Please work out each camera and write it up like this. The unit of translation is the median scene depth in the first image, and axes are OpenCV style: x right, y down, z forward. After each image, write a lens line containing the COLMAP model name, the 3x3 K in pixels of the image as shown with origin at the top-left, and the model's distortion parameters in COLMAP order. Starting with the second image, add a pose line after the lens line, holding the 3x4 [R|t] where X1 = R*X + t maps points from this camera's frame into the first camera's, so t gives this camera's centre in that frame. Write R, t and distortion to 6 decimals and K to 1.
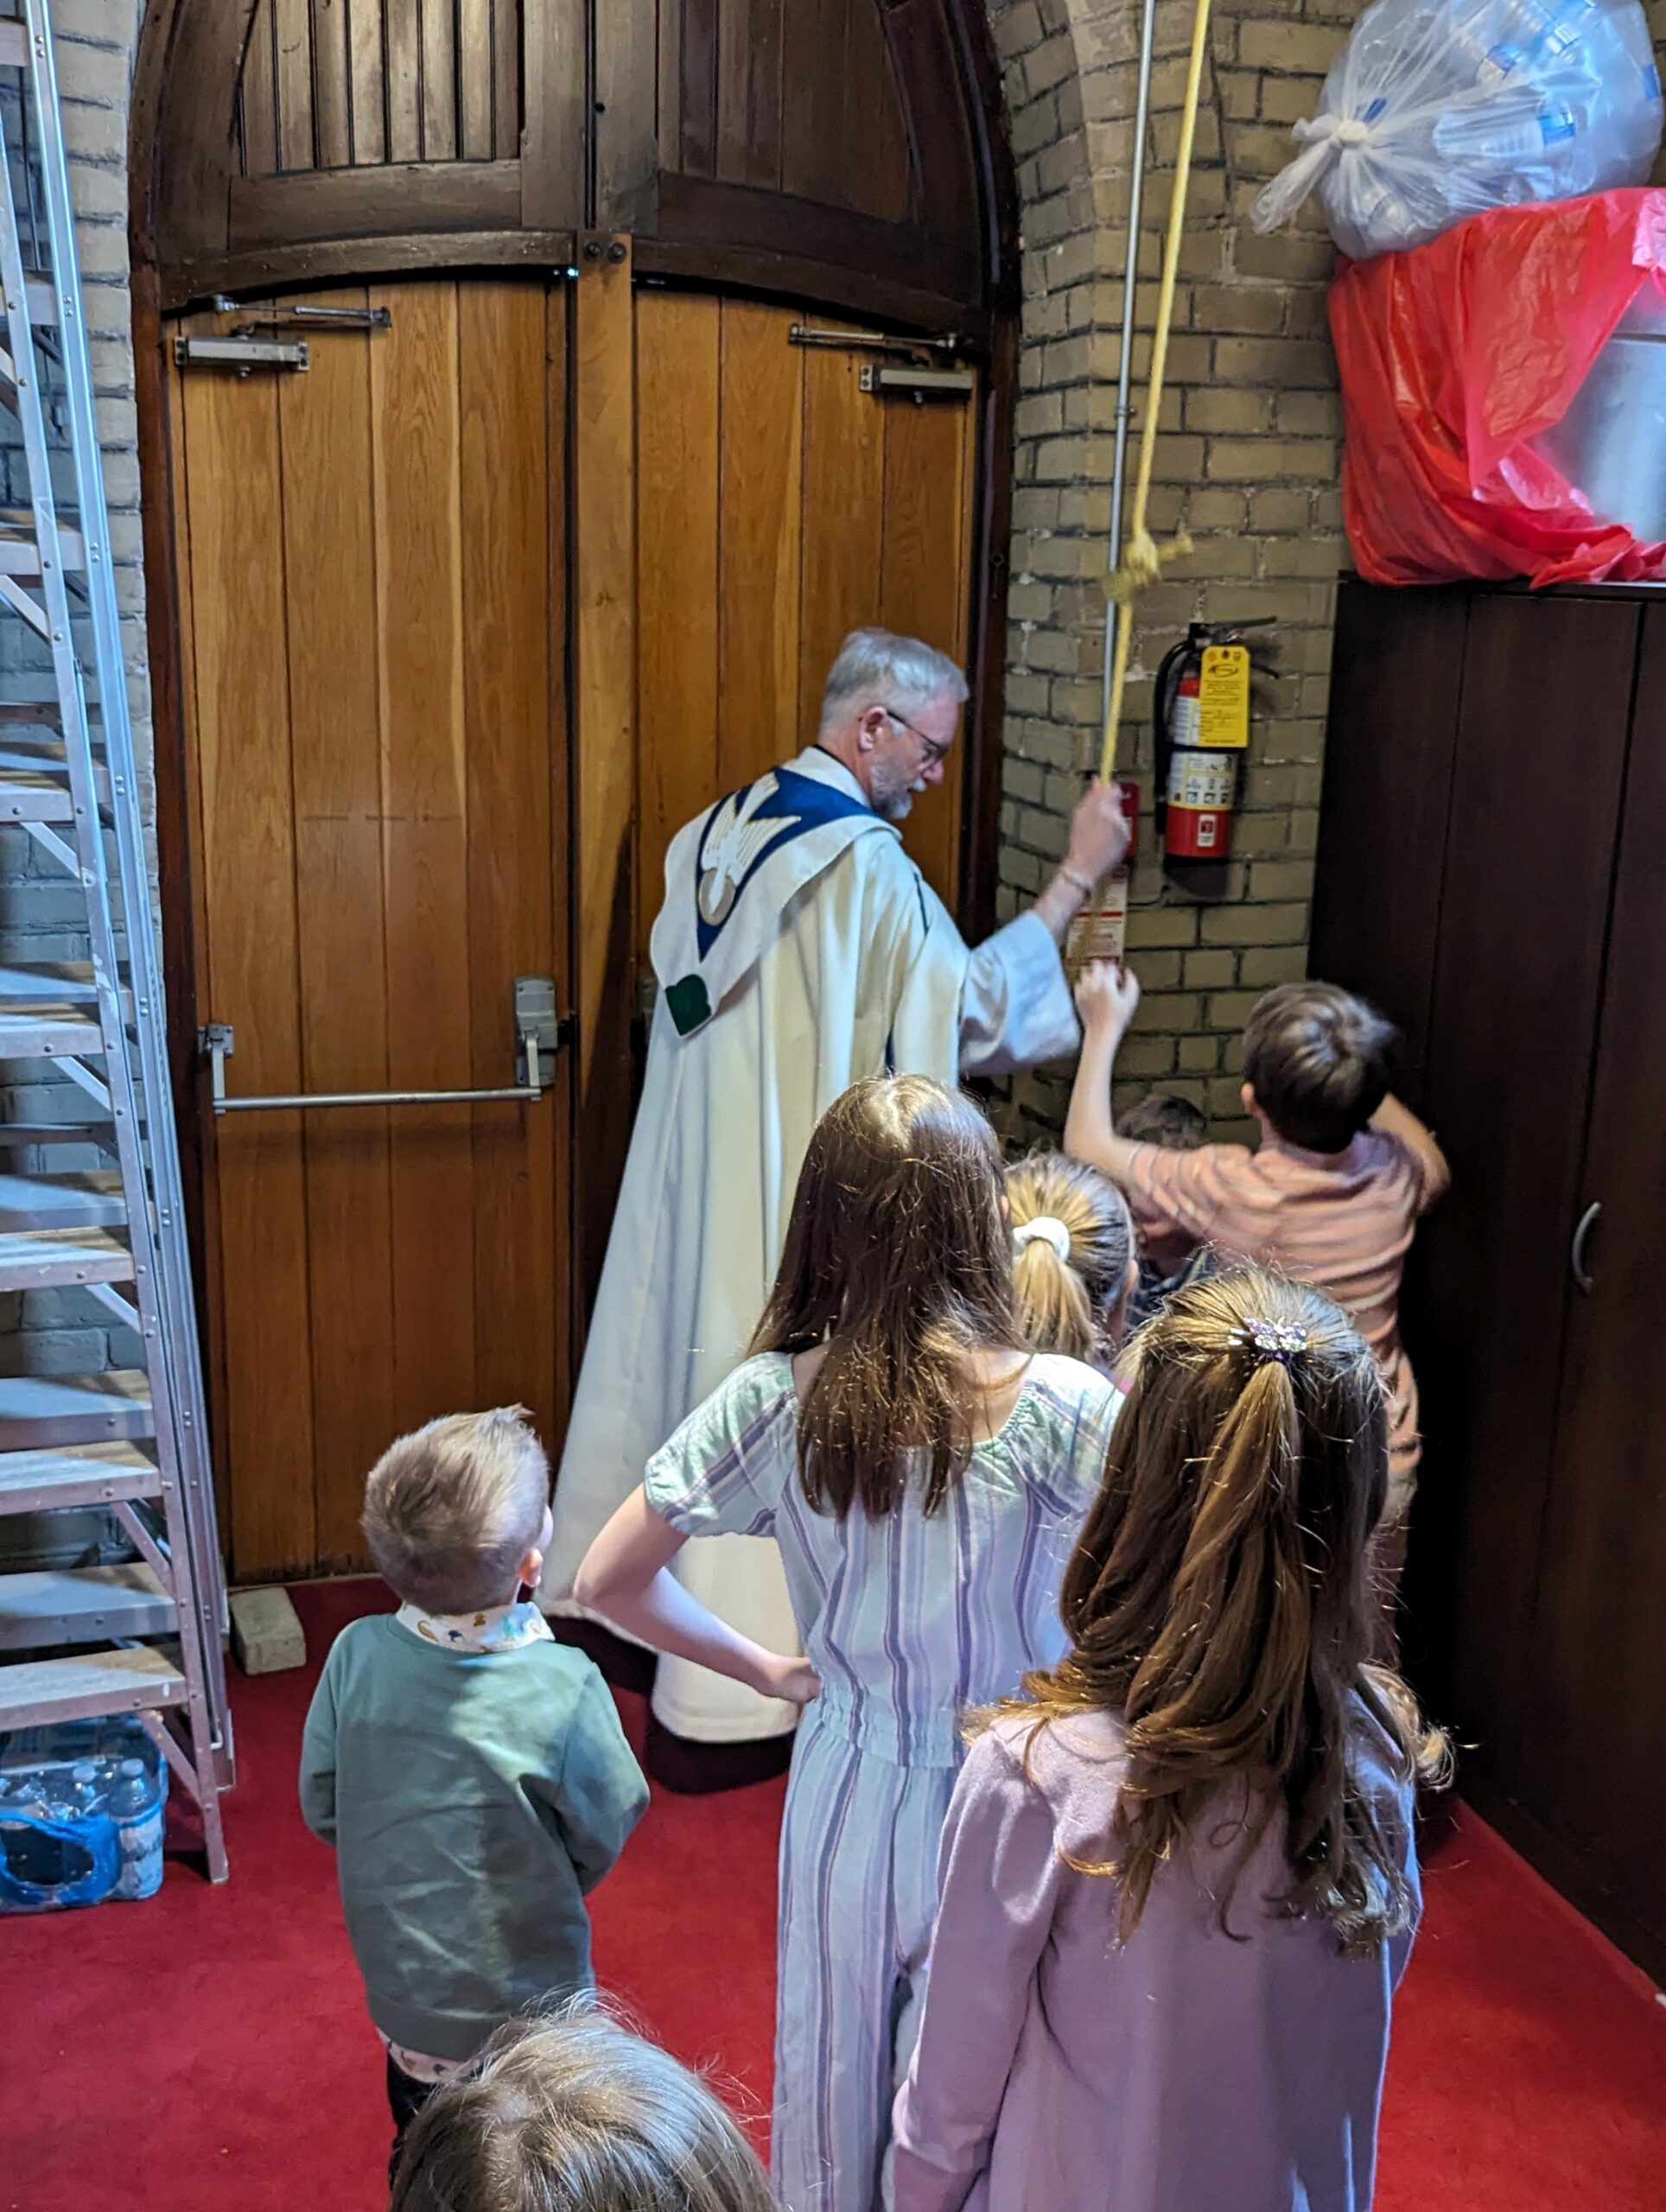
lens RADIAL K [[2080.1, 0, 846.3], [0, 2080.1, 1120.3], [0, 0, 1]] dist [0.001922, -0.029791]
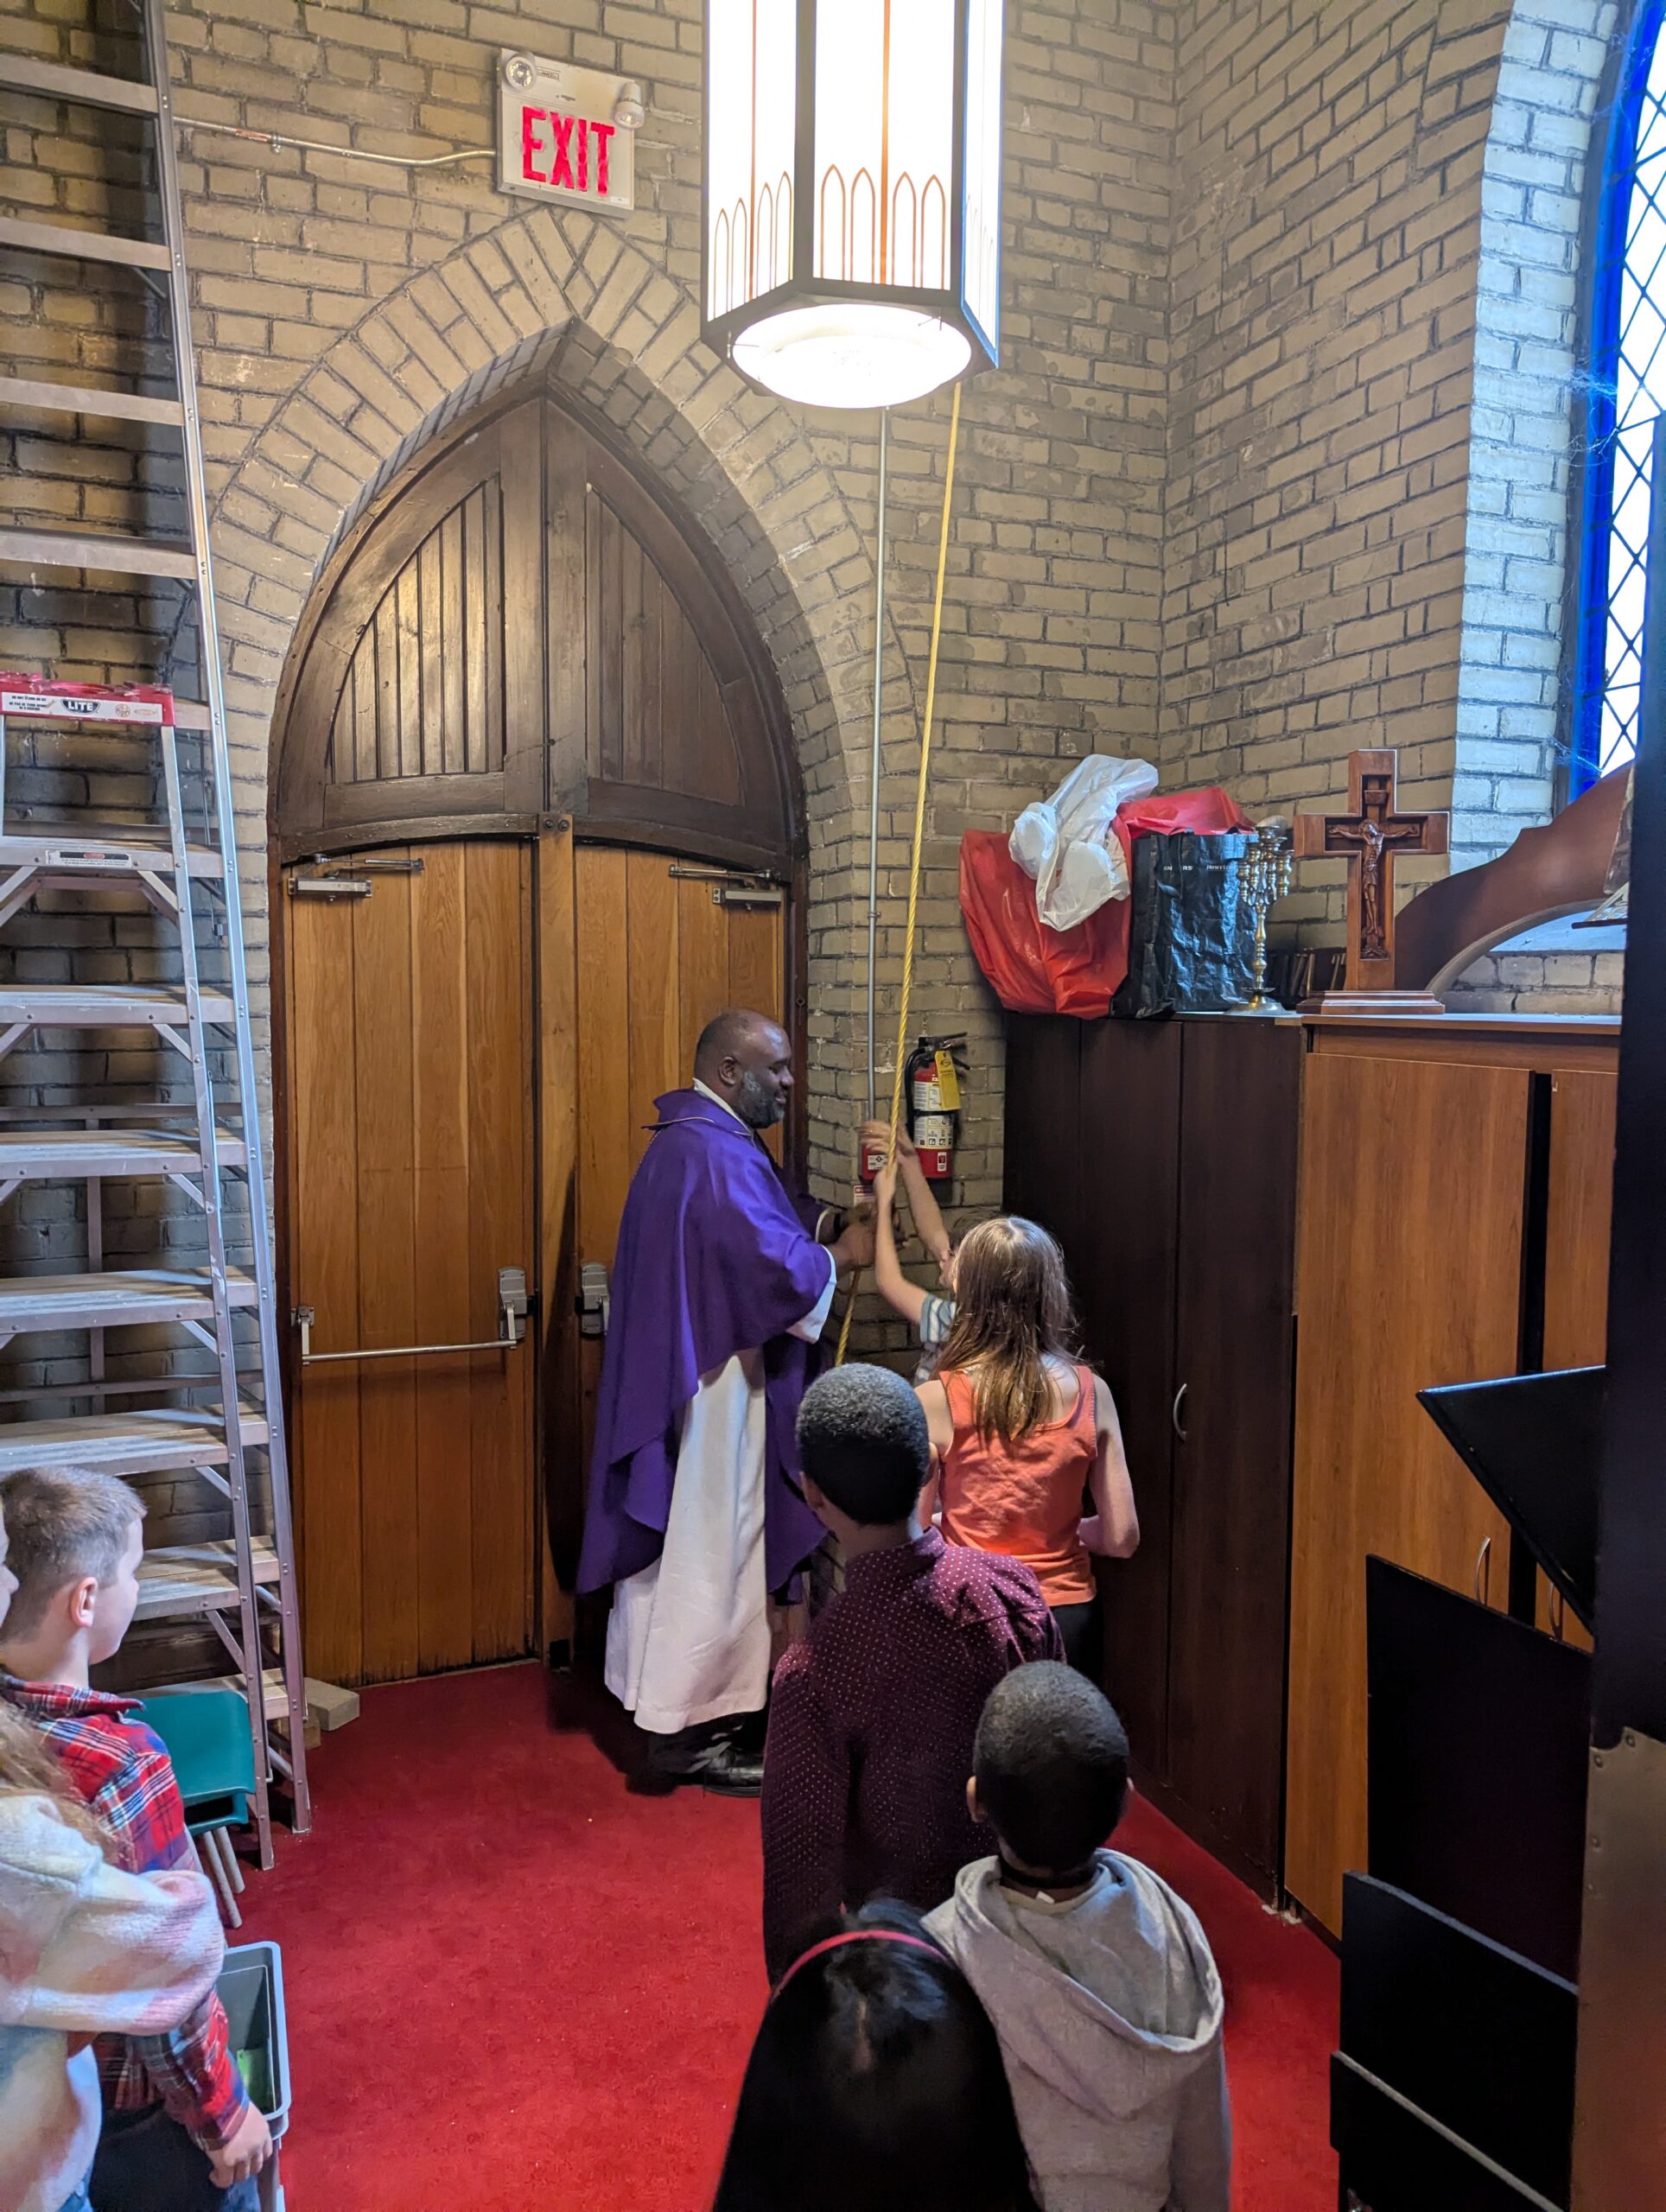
lens RADIAL K [[2080.1, 0, 846.3], [0, 2080.1, 1120.3], [0, 0, 1]] dist [0.001922, -0.029791]
pose [[0.995036, -0.025724, 0.096136, -0.051342], [0.040979, 0.986226, -0.160249, 0.086134], [-0.090690, 0.163393, 0.982384, -0.598345]]
